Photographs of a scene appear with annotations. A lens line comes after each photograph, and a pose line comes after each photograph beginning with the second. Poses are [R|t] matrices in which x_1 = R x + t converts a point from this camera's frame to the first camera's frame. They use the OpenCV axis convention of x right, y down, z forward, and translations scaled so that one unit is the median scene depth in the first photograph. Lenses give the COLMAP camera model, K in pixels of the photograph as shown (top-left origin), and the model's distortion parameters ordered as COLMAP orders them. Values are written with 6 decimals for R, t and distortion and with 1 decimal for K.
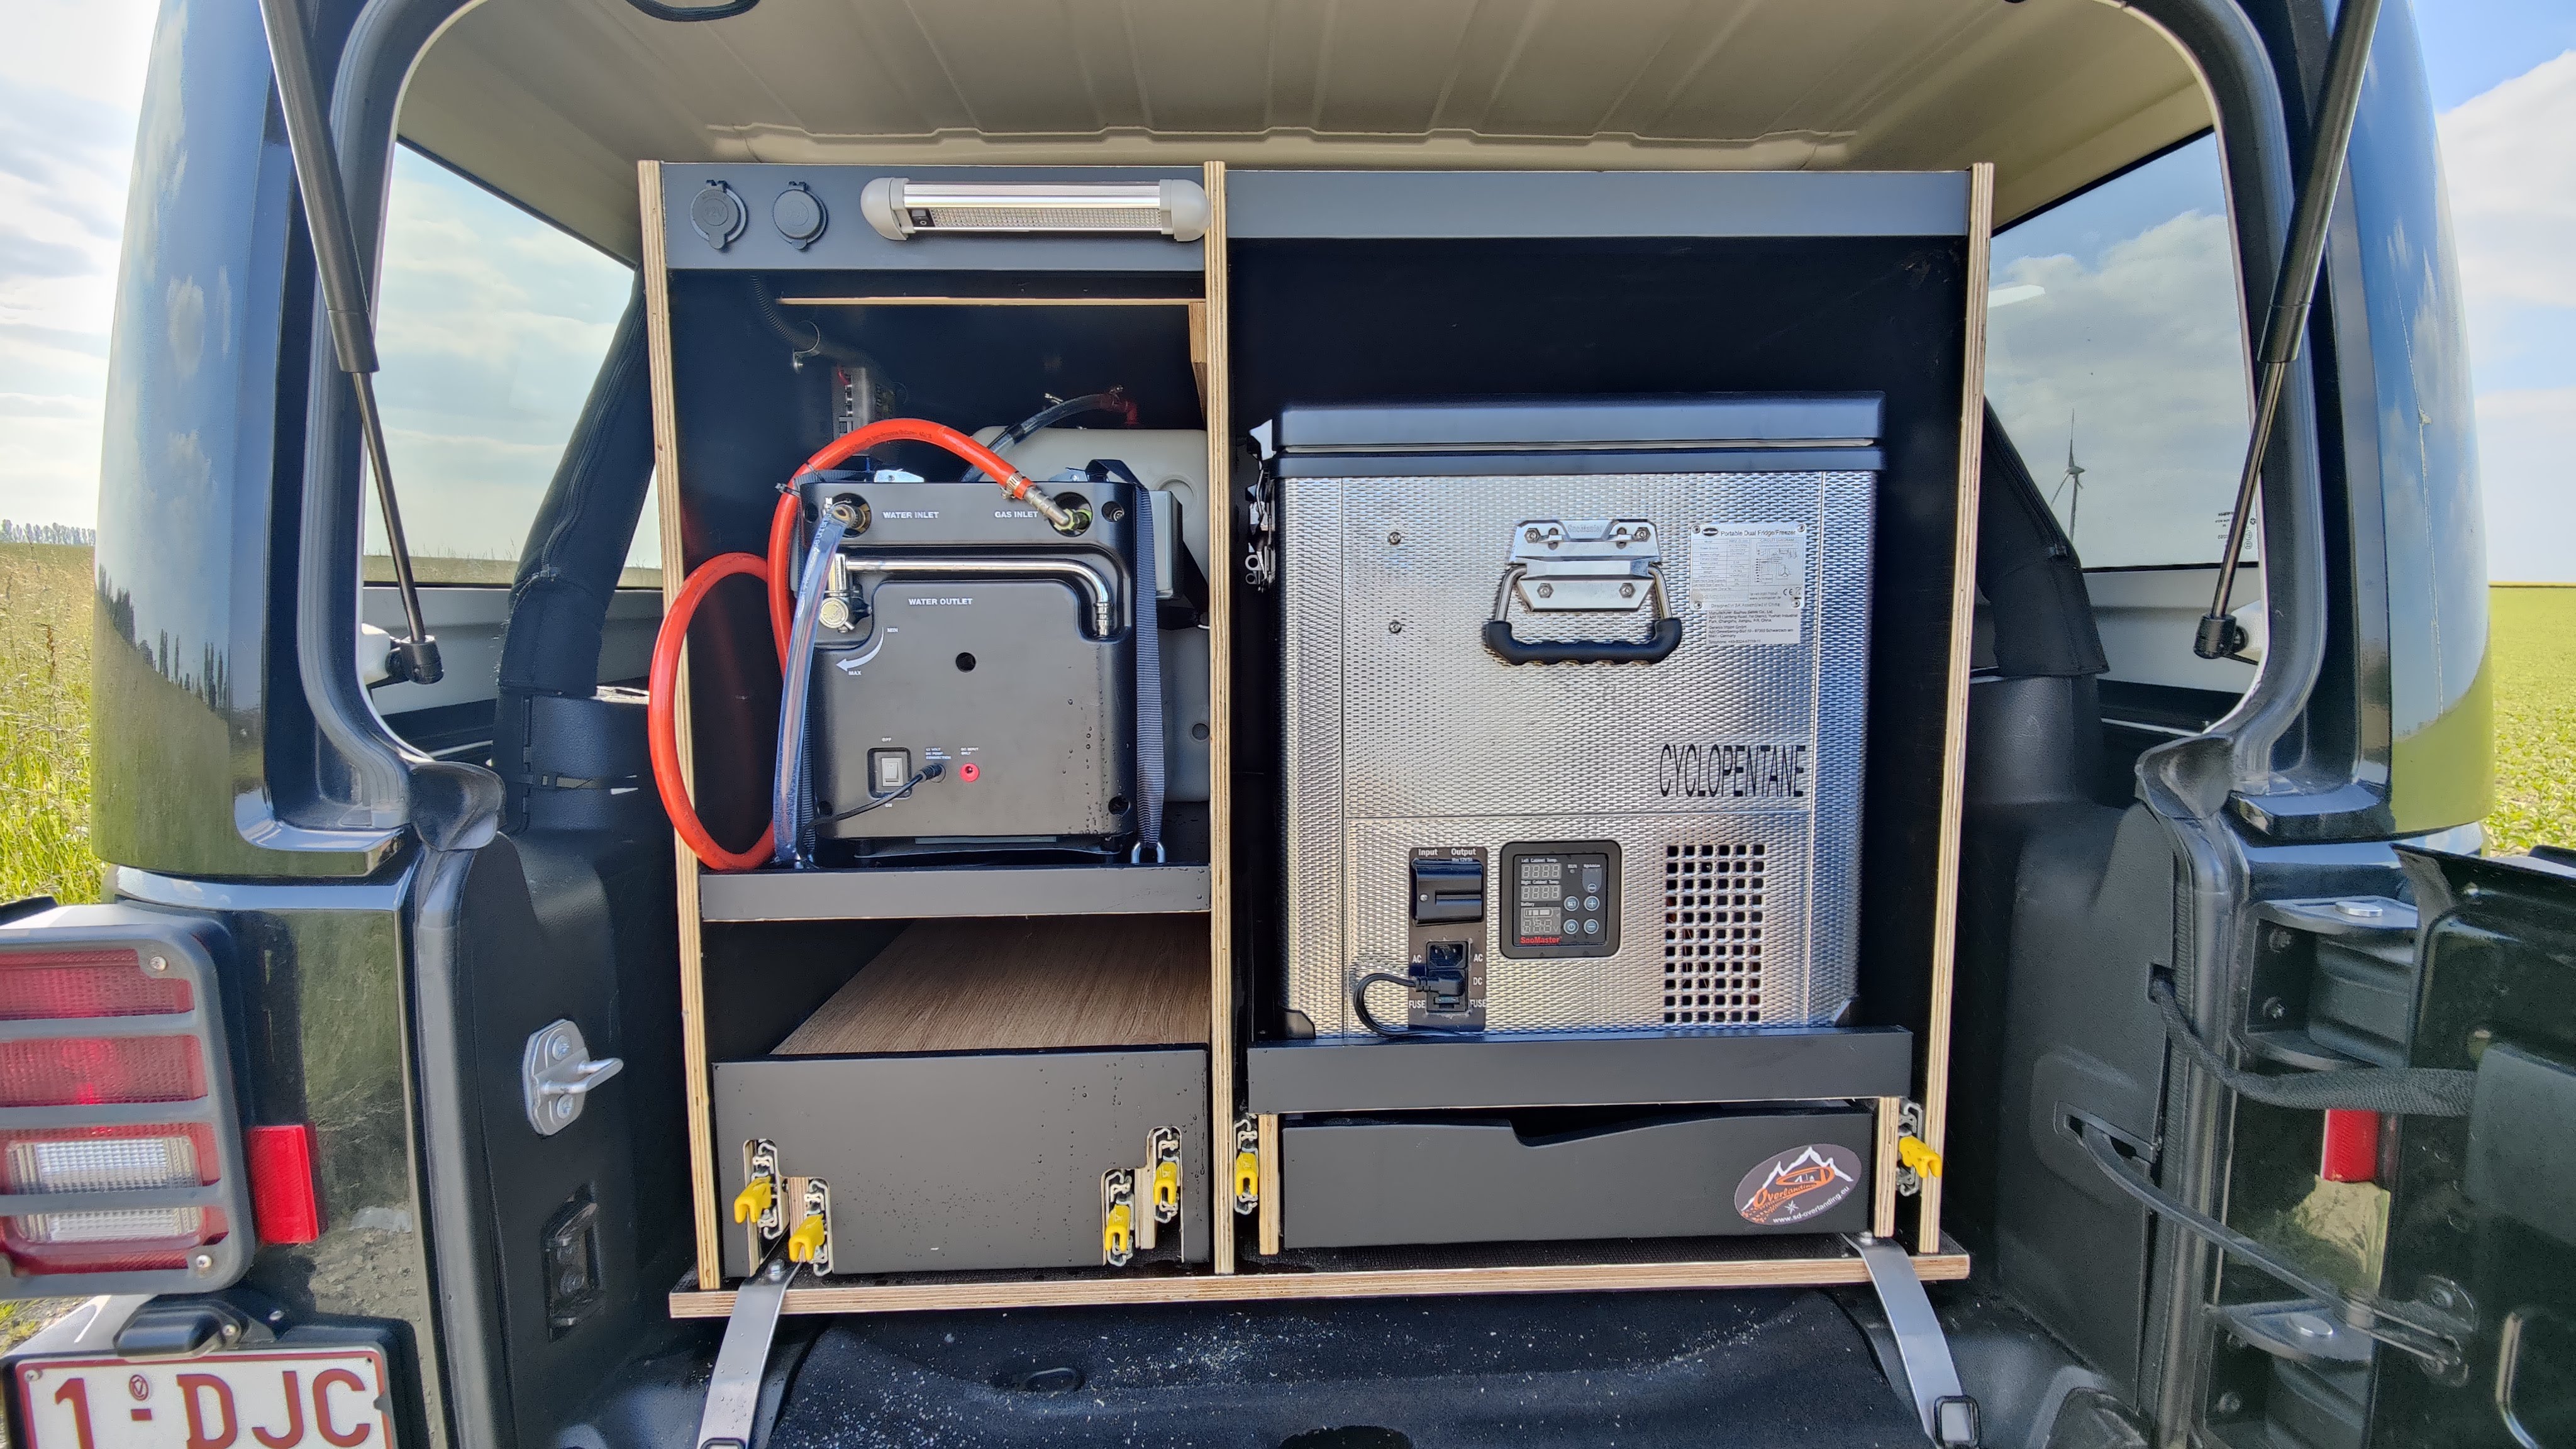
lens RADIAL K [[1125.7, 0, 1279.4], [0, 1125.7, 720.6], [0, 0, 1]] dist [0.012338, -0.009869]
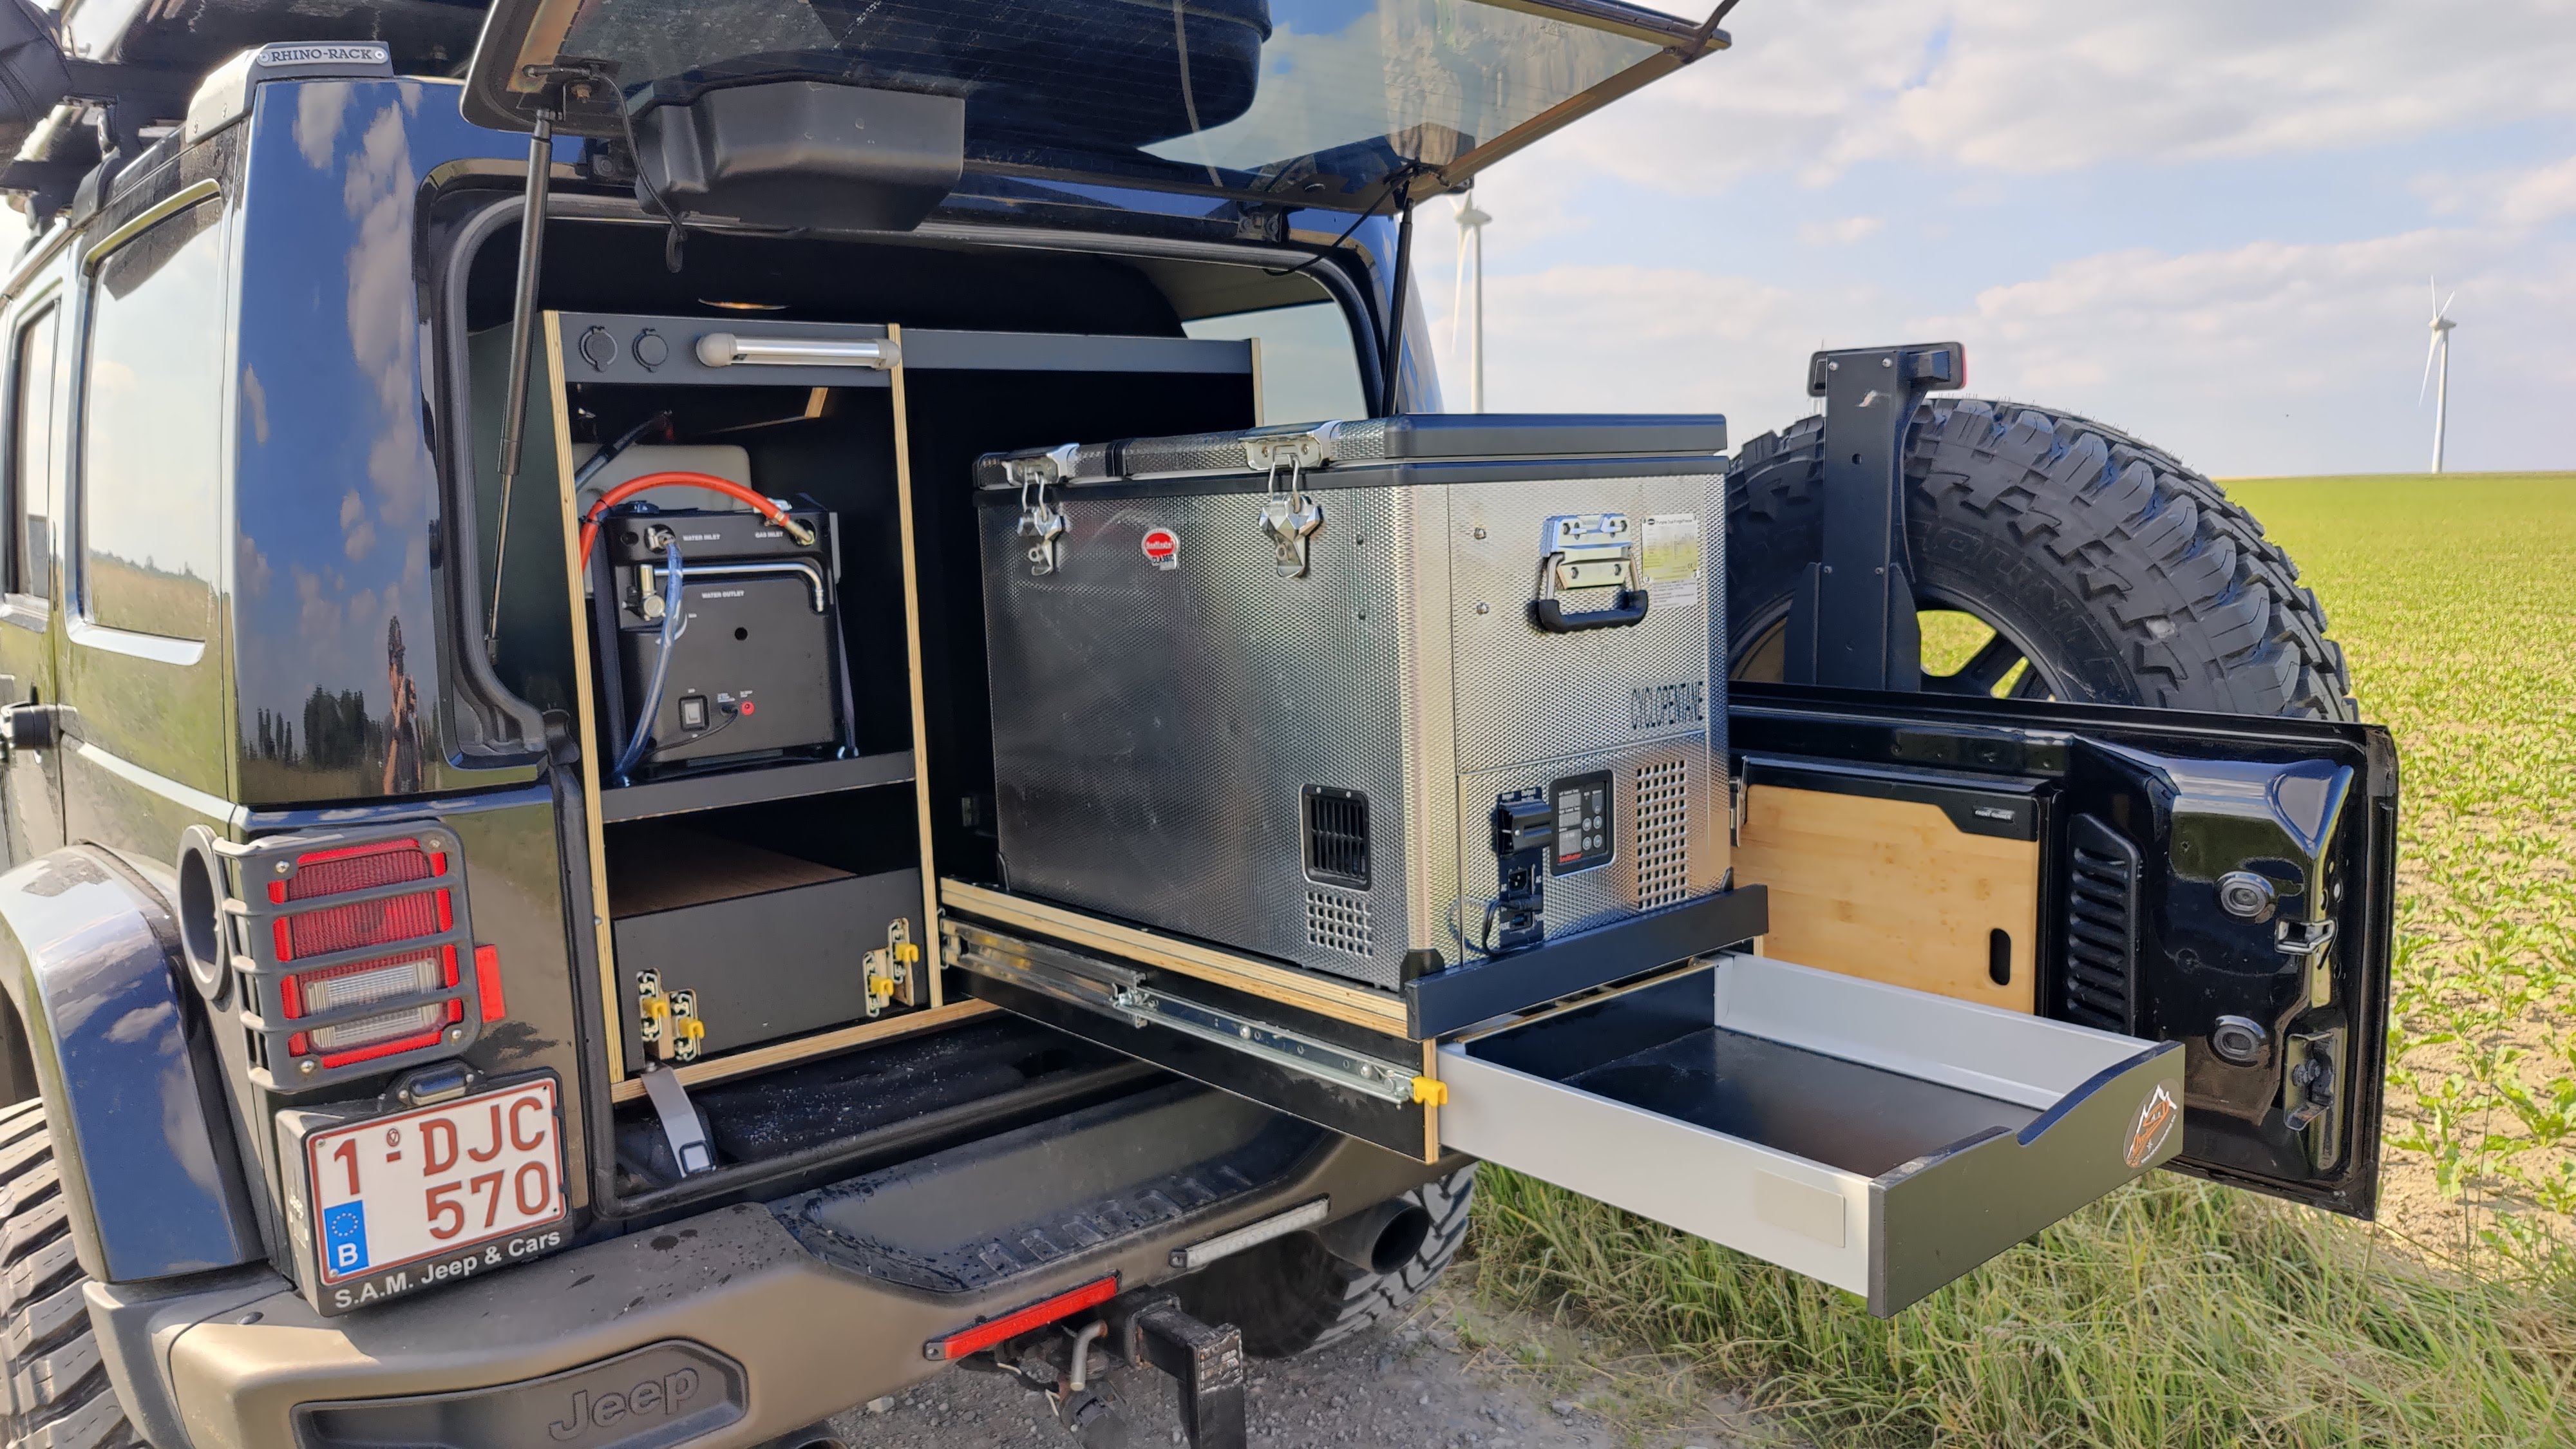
lens RADIAL K [[1831.8, 0, 1294.7], [0, 1831.8, 723.7], [0, 0, 1]] dist [0.012113, -0.006413]
pose [[0.782318, -0.096603, 0.615343, -1.216676], [0.095543, 0.994820, 0.034708, 0.051807], [-0.615508, 0.031639, 0.787495, -1.368338]]
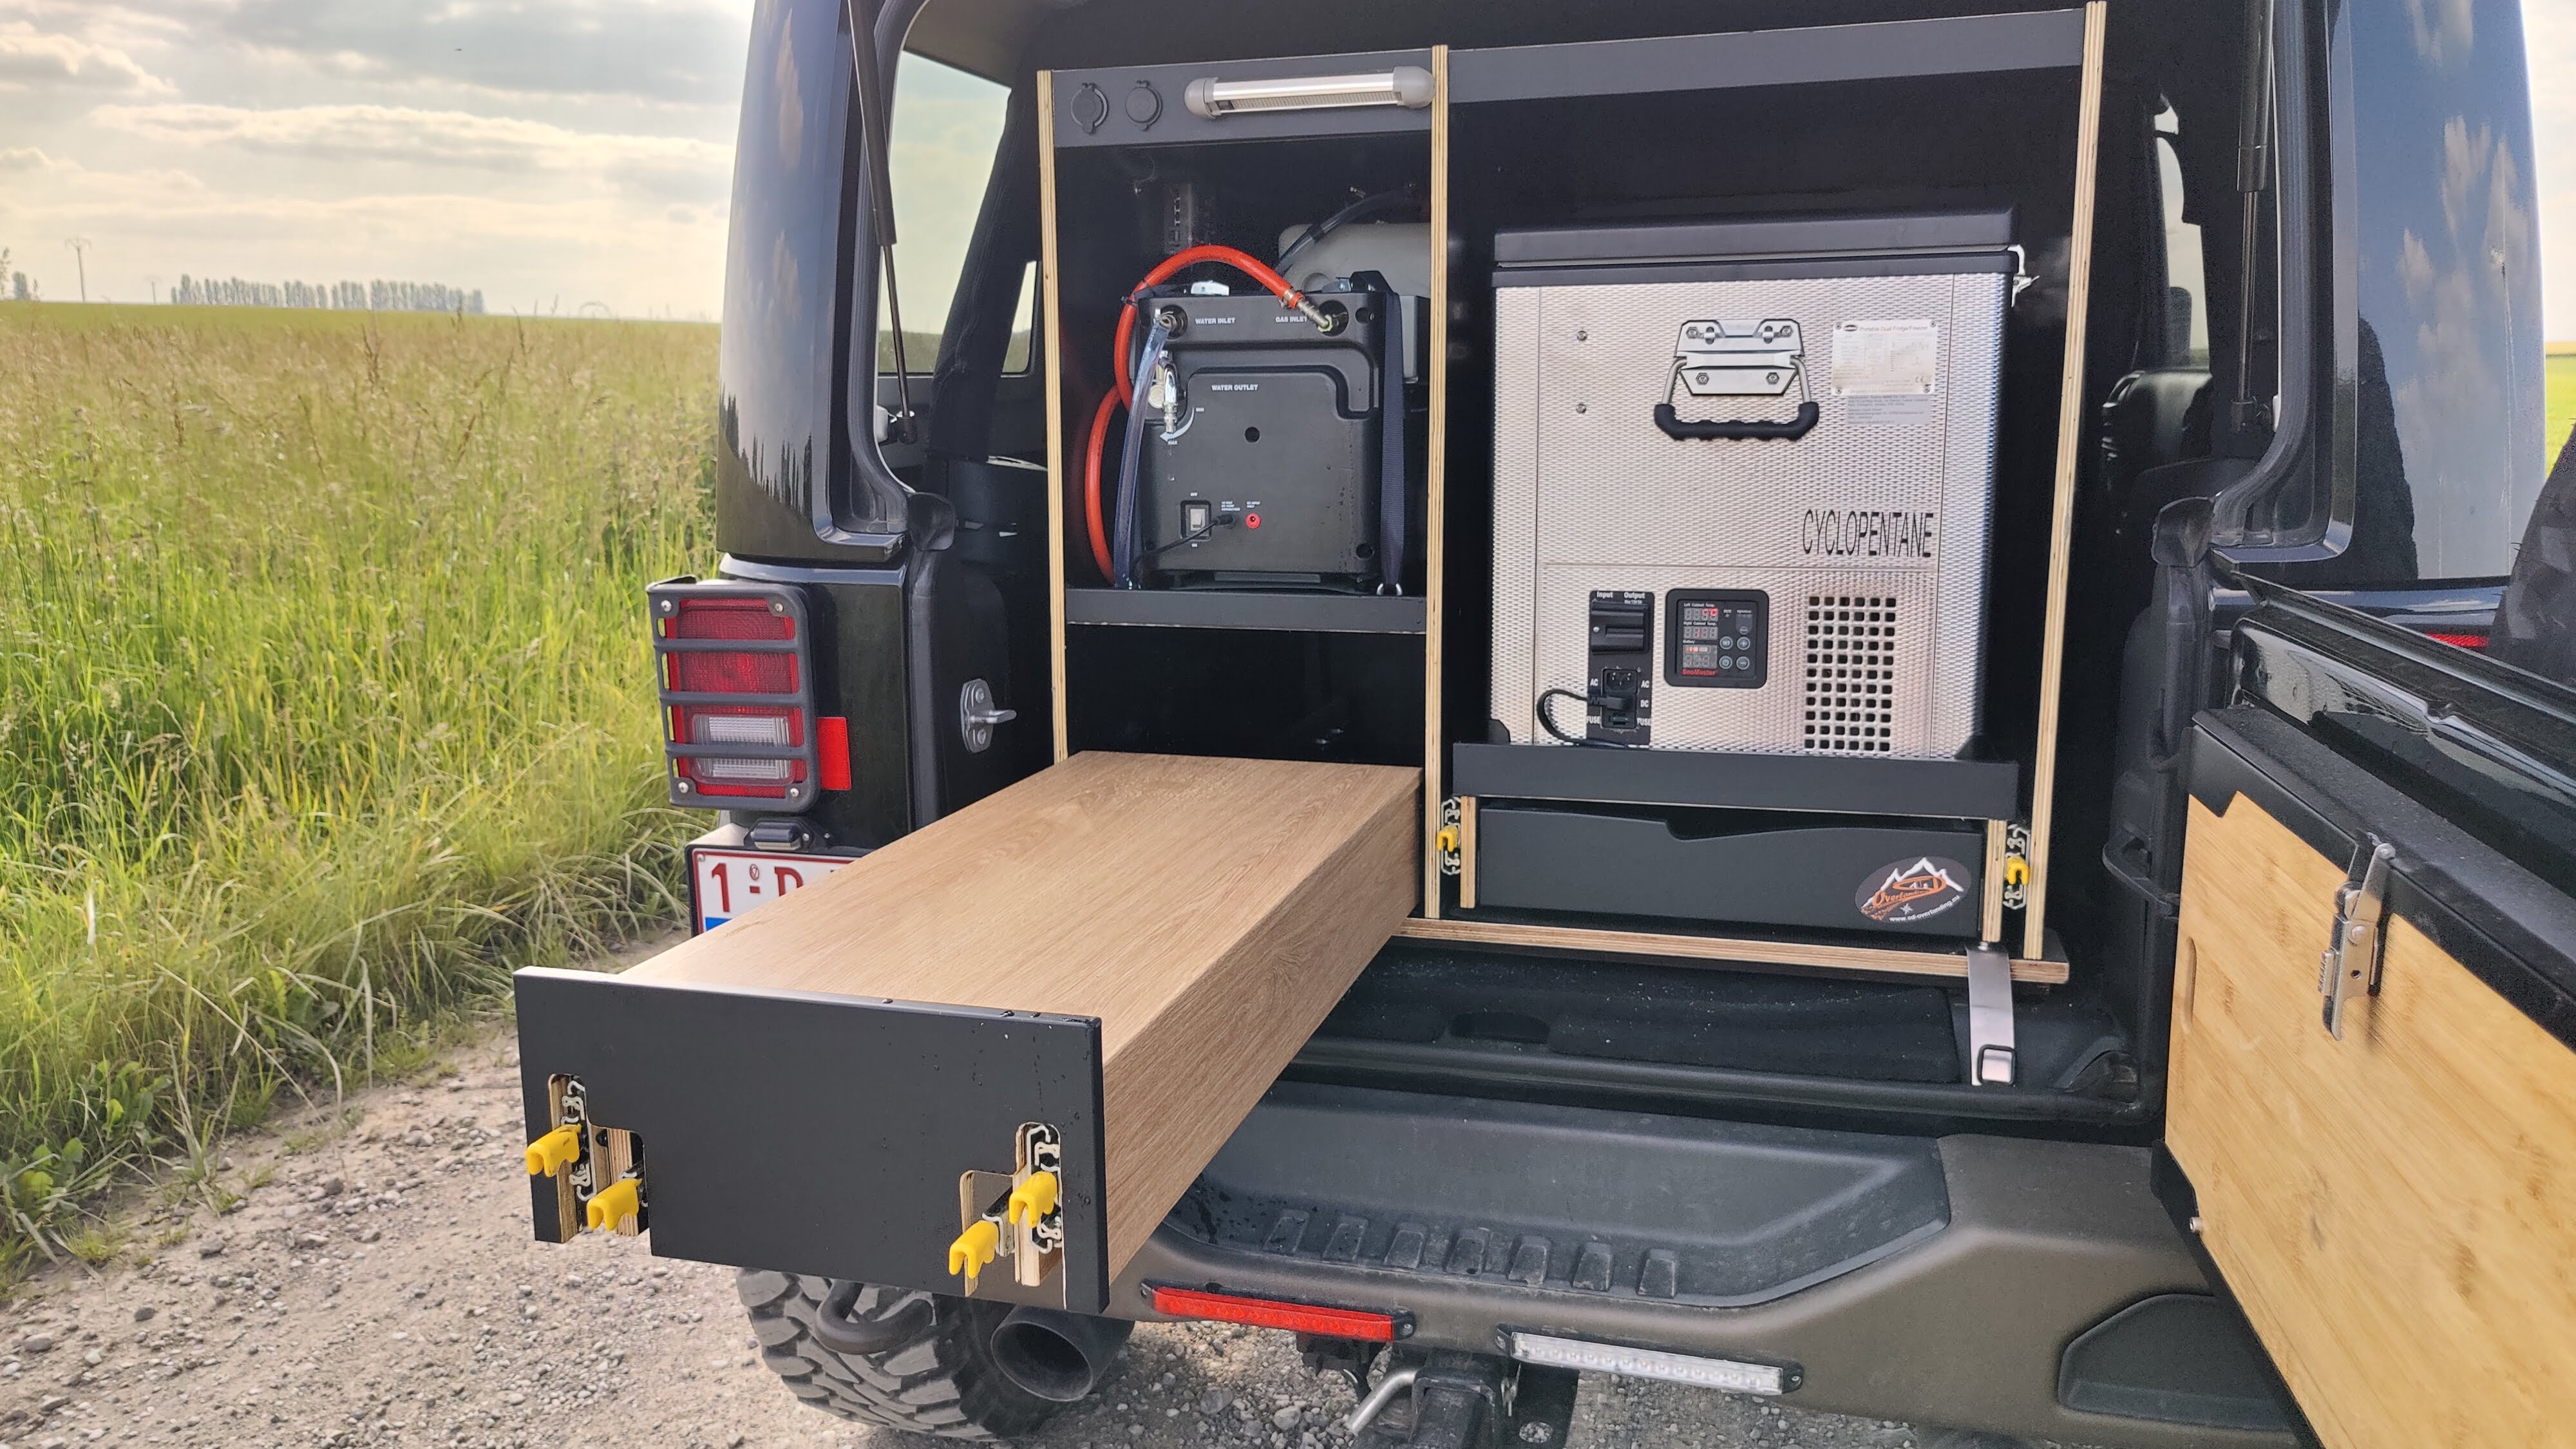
lens RADIAL K [[1831.8, 0, 1271.6], [0, 1831.8, 724.2], [0, 0, 1]] dist [0.012113, -0.006413]
pose [[0.949943, 0.055622, -0.307431, 0.411093], [-0.030318, 0.995792, 0.086483, 0.096434], [0.310948, -0.072833, 0.947632, -1.023072]]
